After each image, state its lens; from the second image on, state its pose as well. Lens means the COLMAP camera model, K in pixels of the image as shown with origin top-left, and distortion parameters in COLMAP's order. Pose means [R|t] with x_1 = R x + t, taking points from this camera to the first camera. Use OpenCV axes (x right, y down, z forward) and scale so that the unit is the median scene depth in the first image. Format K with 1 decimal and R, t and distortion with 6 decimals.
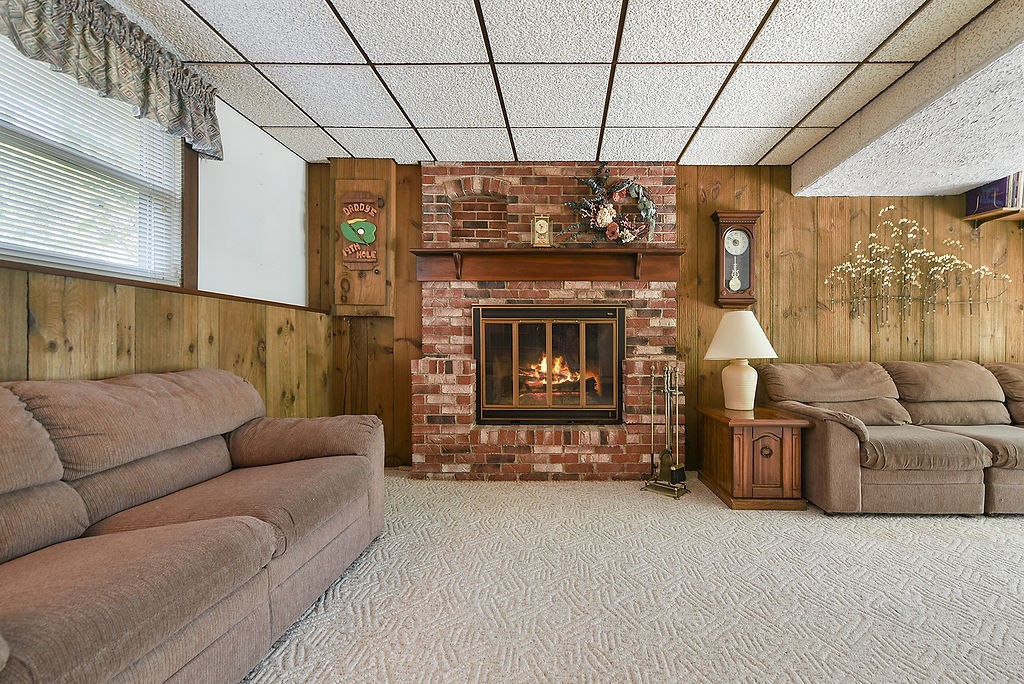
lens RADIAL K [[421.4, 0, 518.1], [0, 421.4, 345.4], [0, 0, 1]] dist [0.015715, -0.002331]
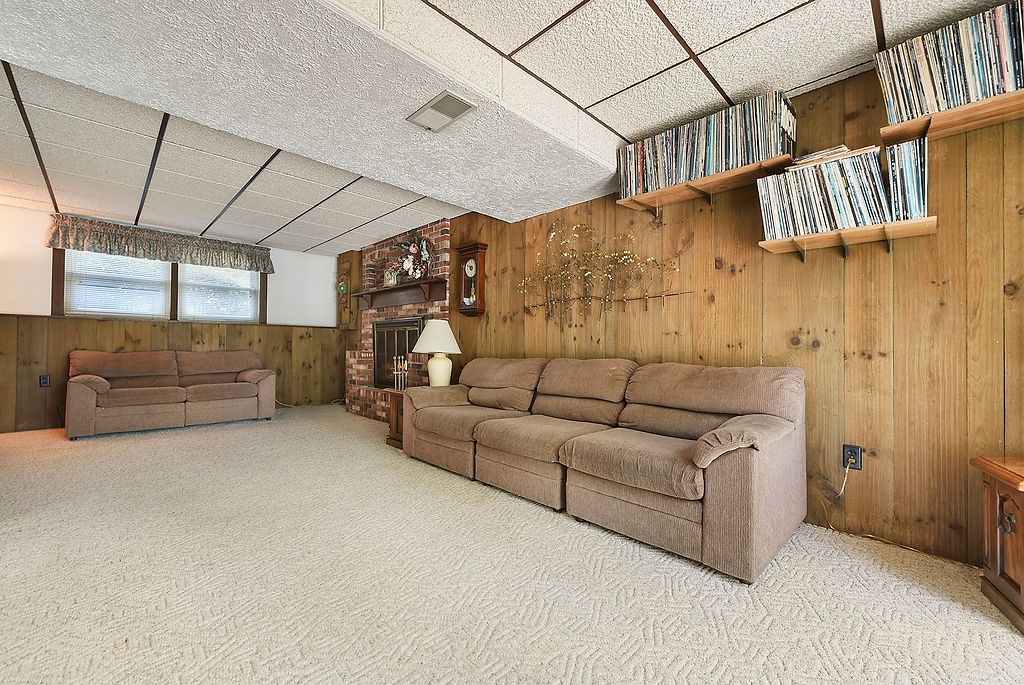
lens RADIAL K [[421.4, 0, 505.1], [0, 421.4, 338.1], [0, 0, 1]] dist [0.015715, -0.002331]
pose [[0.699988, -0.010156, -0.714082, 1.645865], [-0.006761, 0.999760, -0.020847, 0.009965], [0.714122, 0.019421, 0.699752, 0.138660]]
